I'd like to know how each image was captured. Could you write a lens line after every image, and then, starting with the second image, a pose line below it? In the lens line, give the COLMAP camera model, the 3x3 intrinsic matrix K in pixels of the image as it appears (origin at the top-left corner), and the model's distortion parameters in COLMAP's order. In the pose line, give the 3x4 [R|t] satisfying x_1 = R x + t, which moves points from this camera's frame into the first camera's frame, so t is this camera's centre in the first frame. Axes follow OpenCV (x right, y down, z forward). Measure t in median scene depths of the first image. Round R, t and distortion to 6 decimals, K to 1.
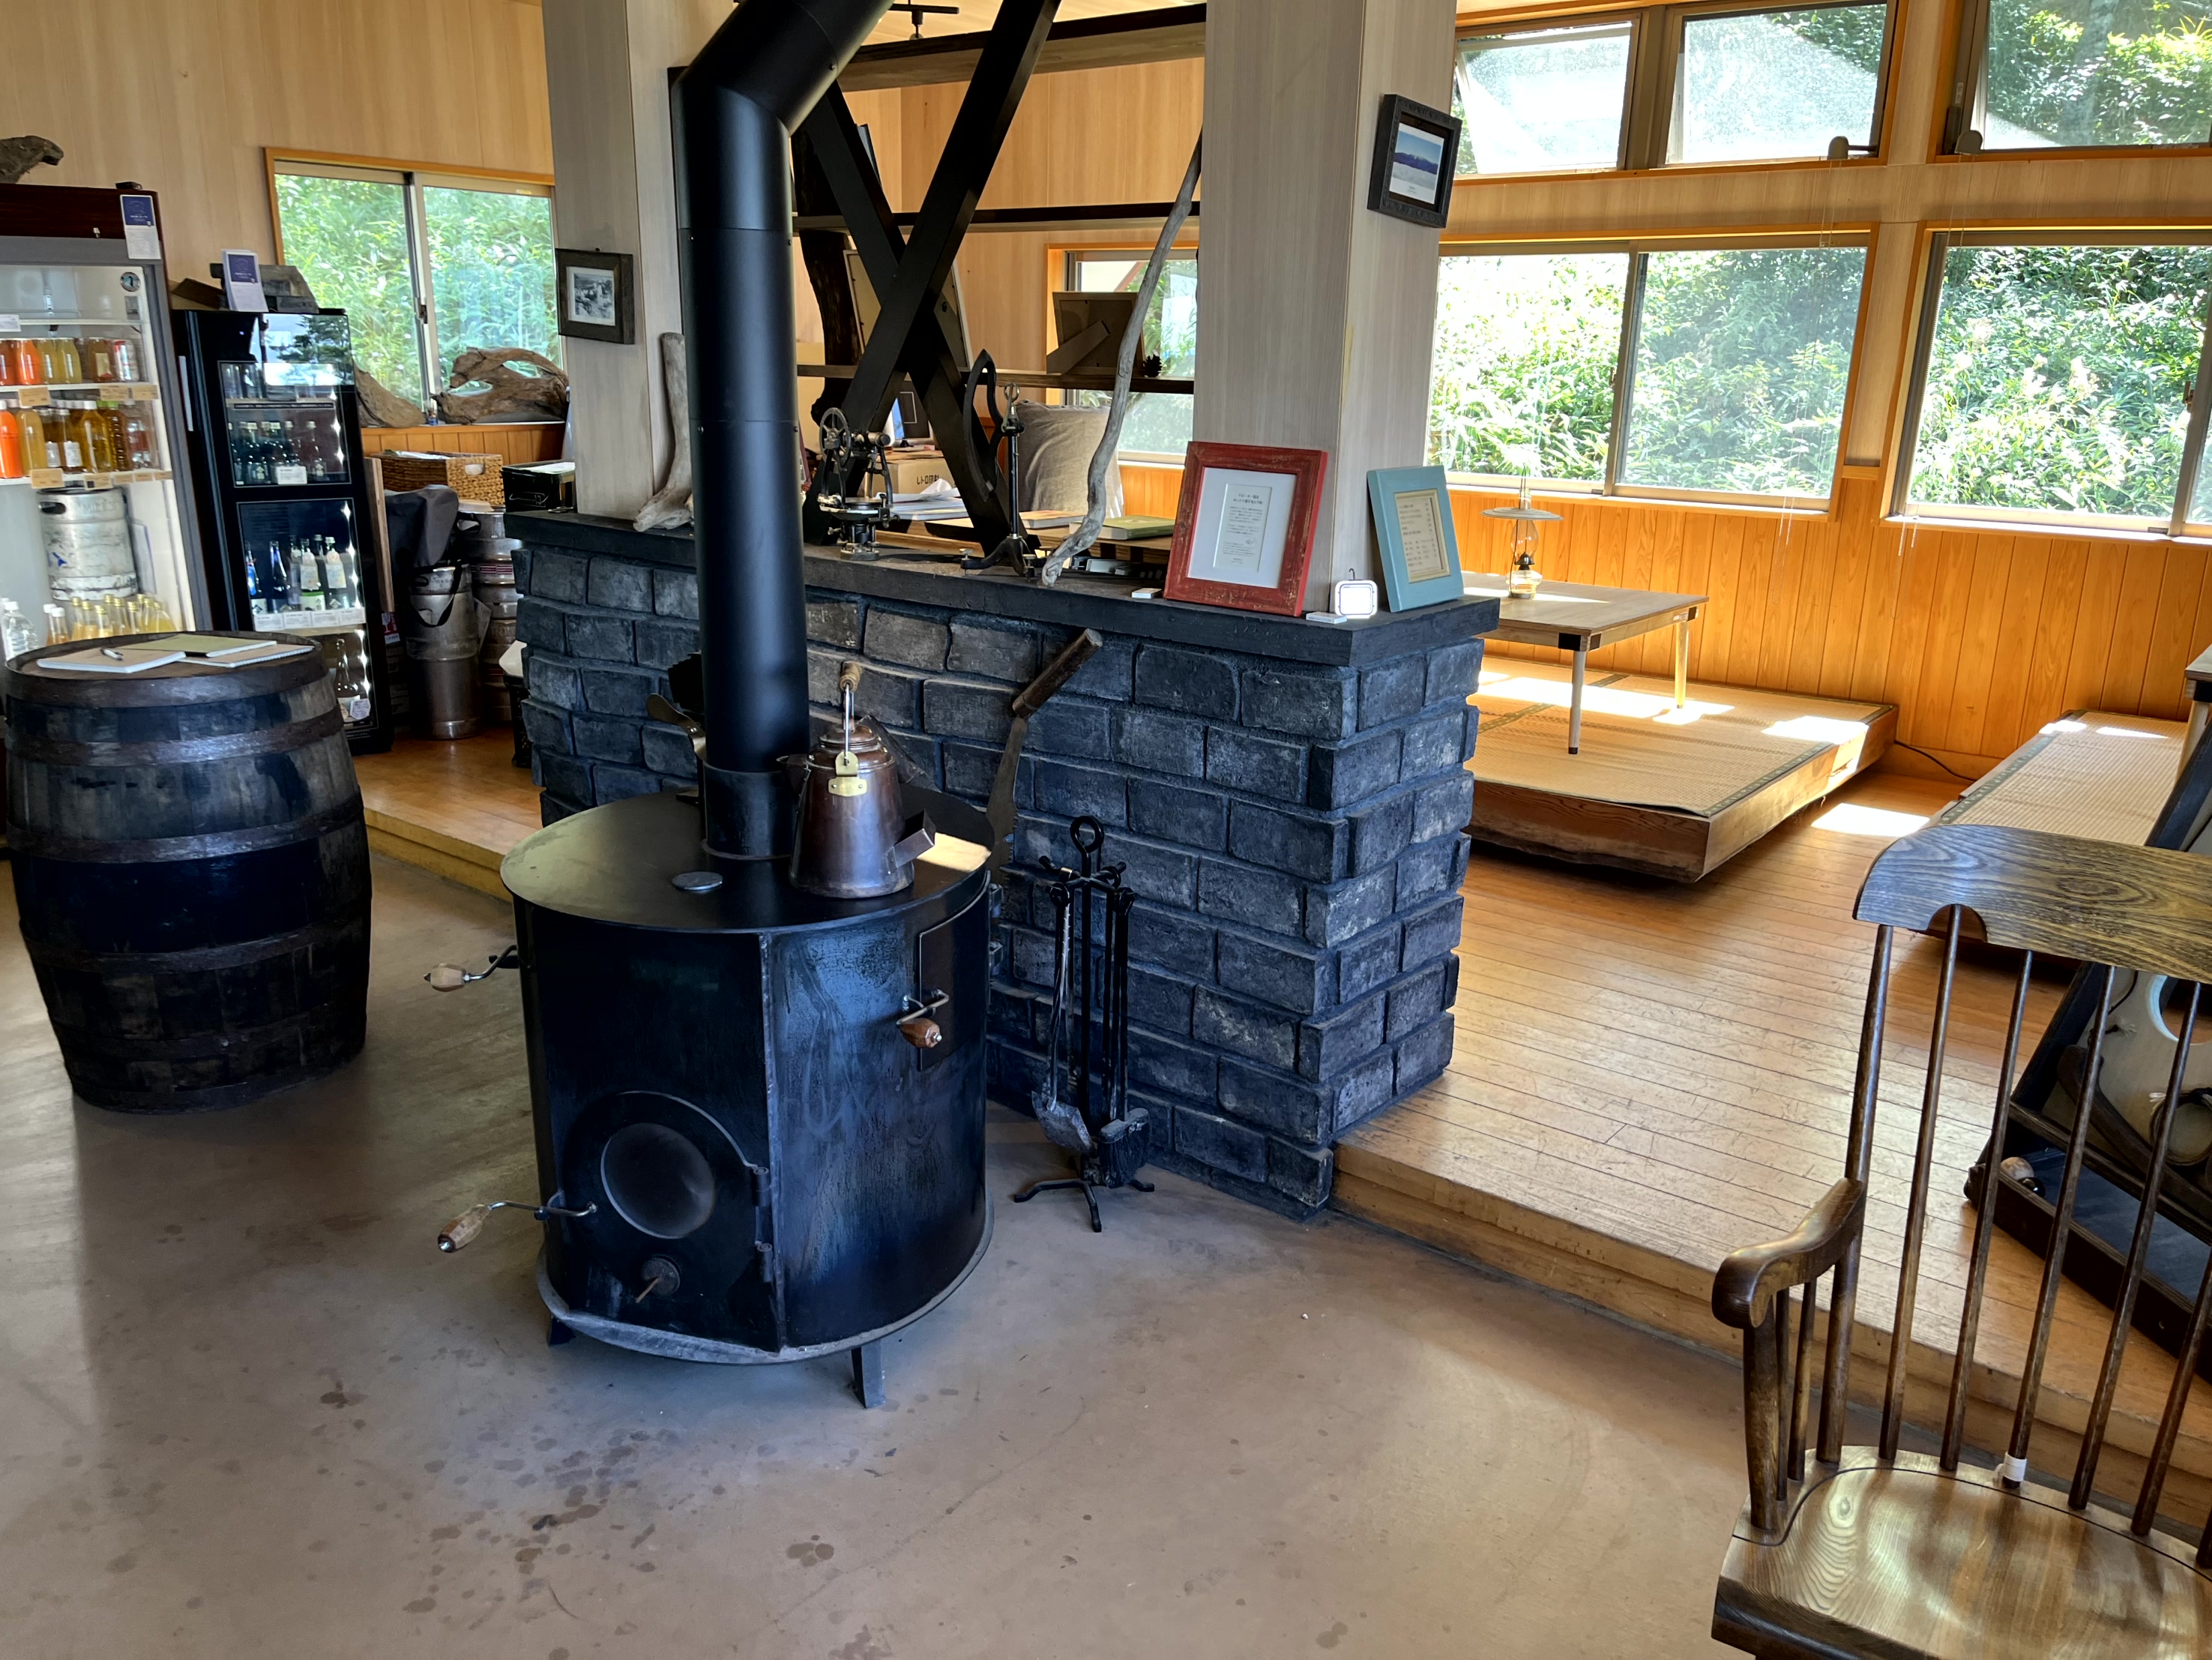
lens RADIAL K [[1675.1, 0, 1106.7], [0, 1675.1, 829.8], [0, 0, 1]] dist [0.021409, -0.050999]
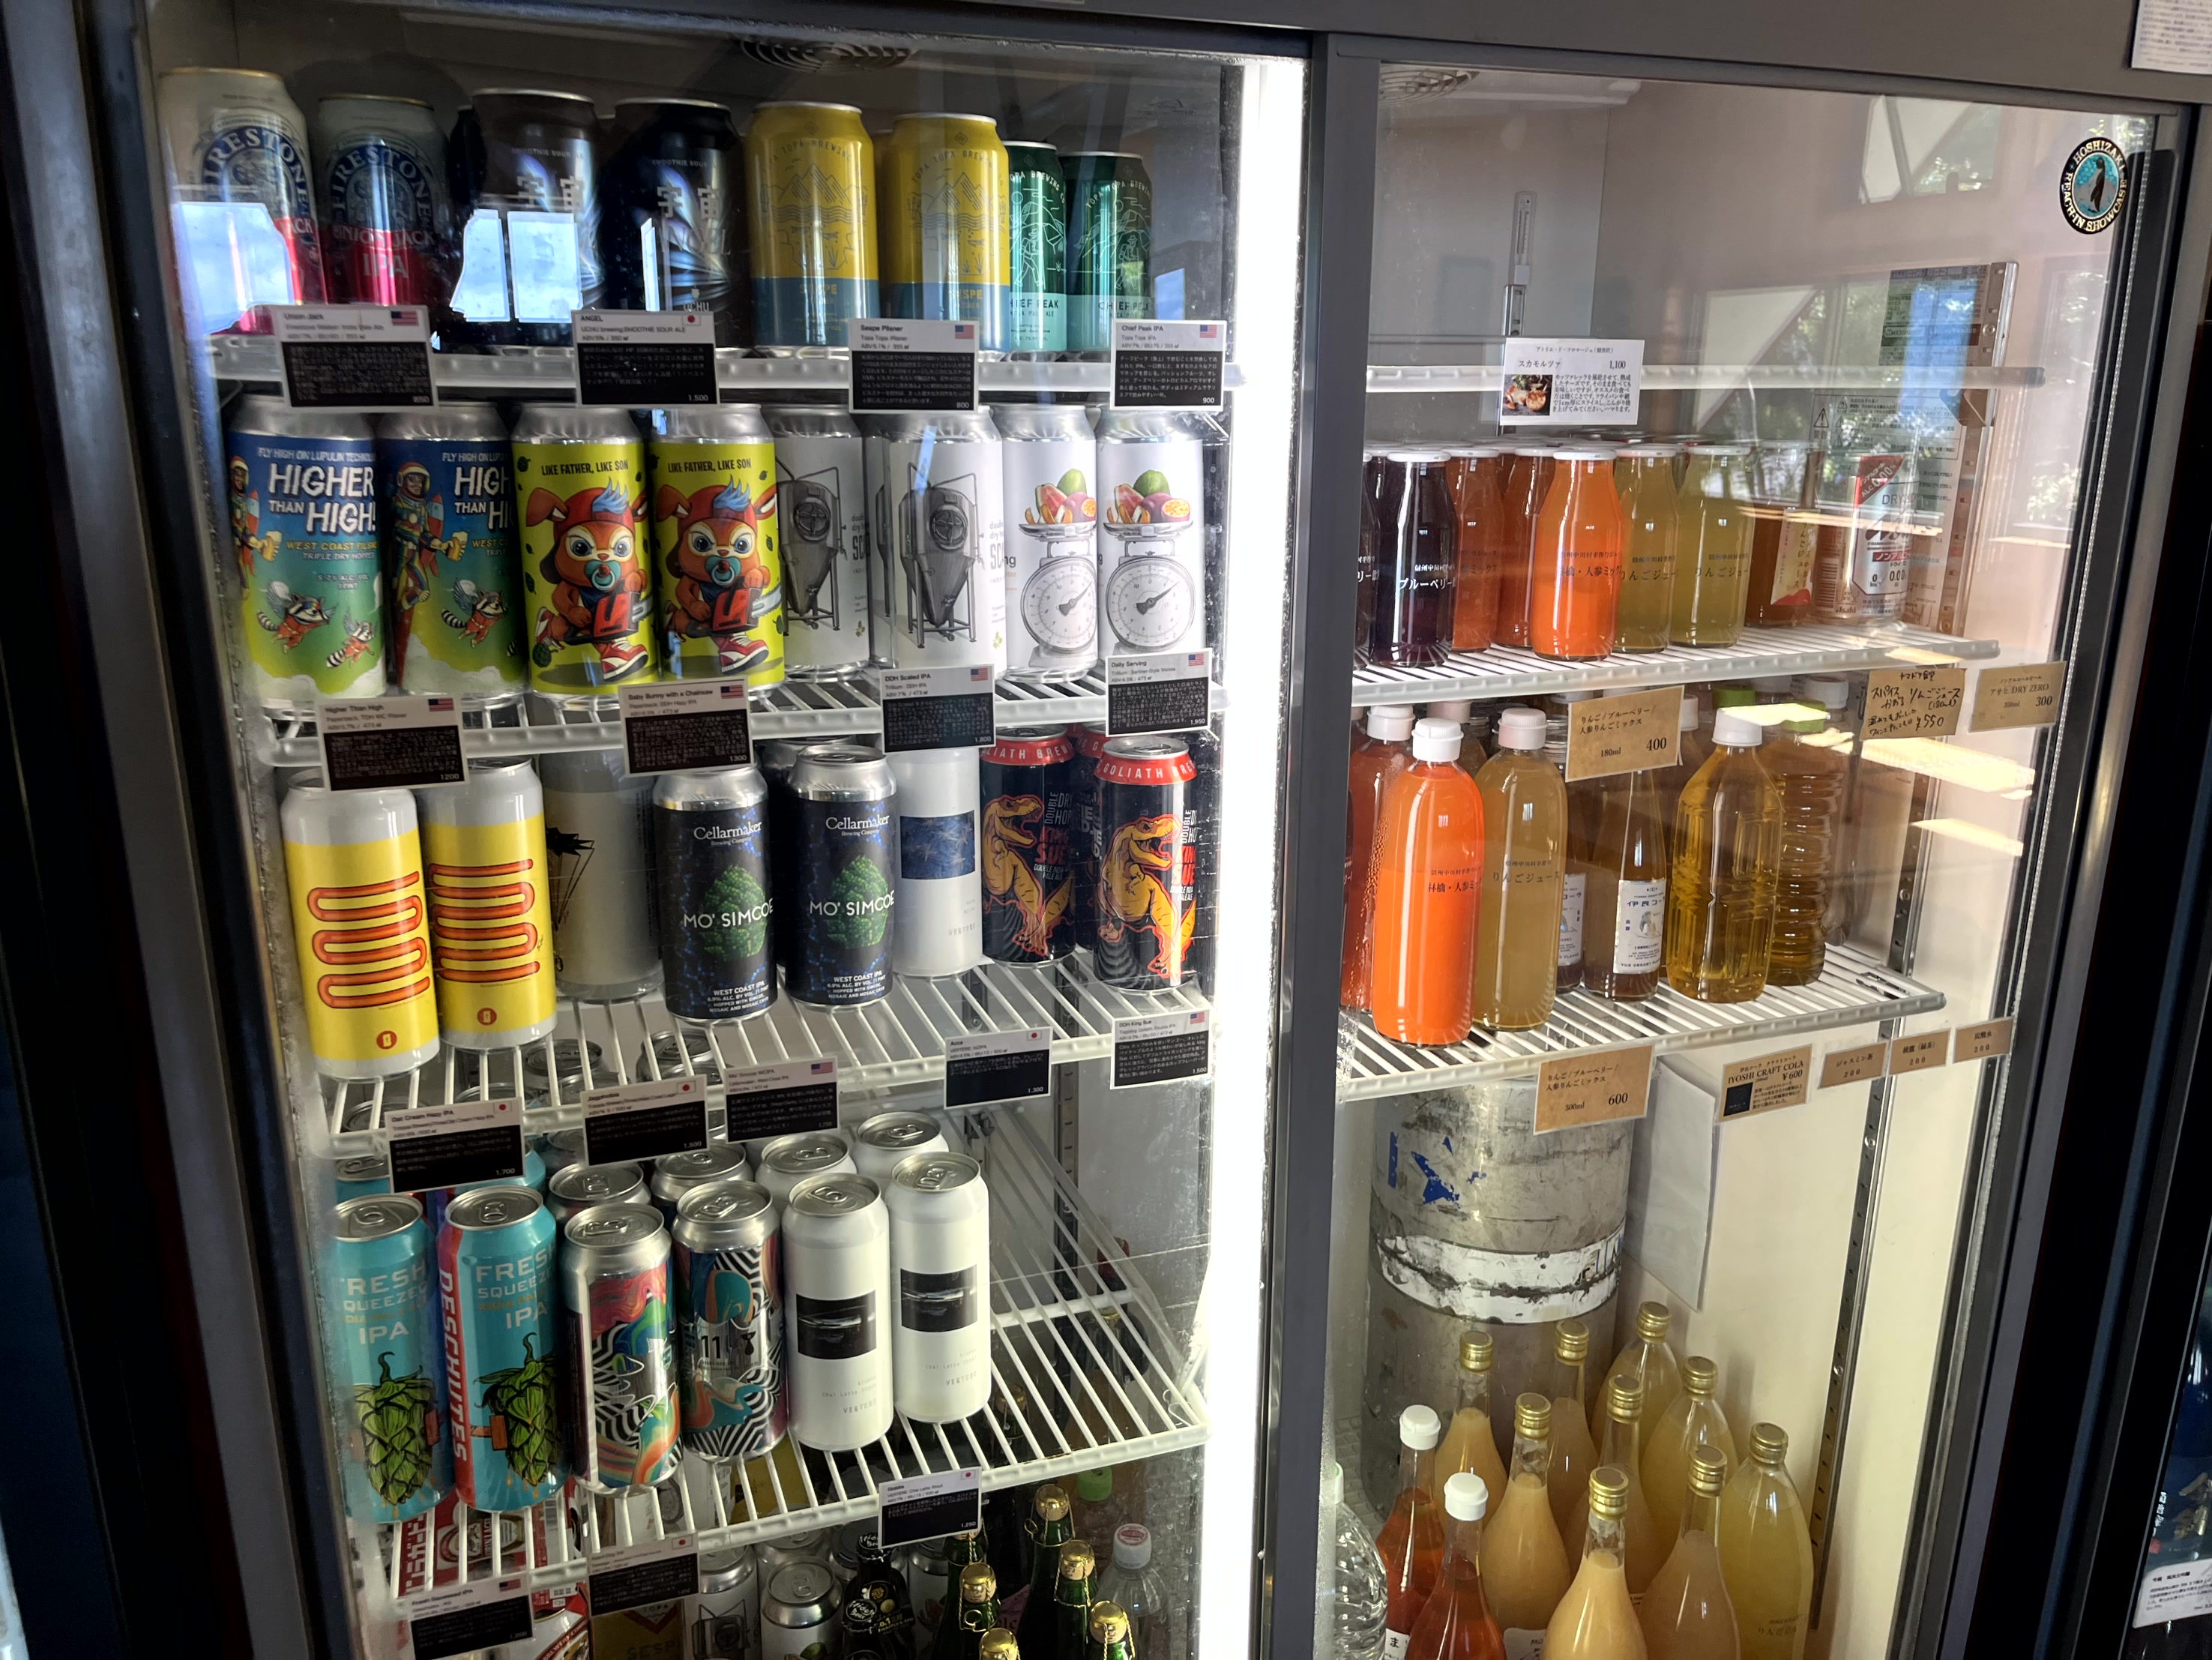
lens RADIAL K [[1675.1, 0, 1104.6], [0, 1675.1, 831.5], [0, 0, 1]] dist [0.021409, -0.050999]
pose [[0.856323, 0.125759, -0.500896, -0.531566], [-0.138661, 0.990272, 0.011573, -0.216759], [0.497478, 0.059544, 0.865430, 0.708053]]
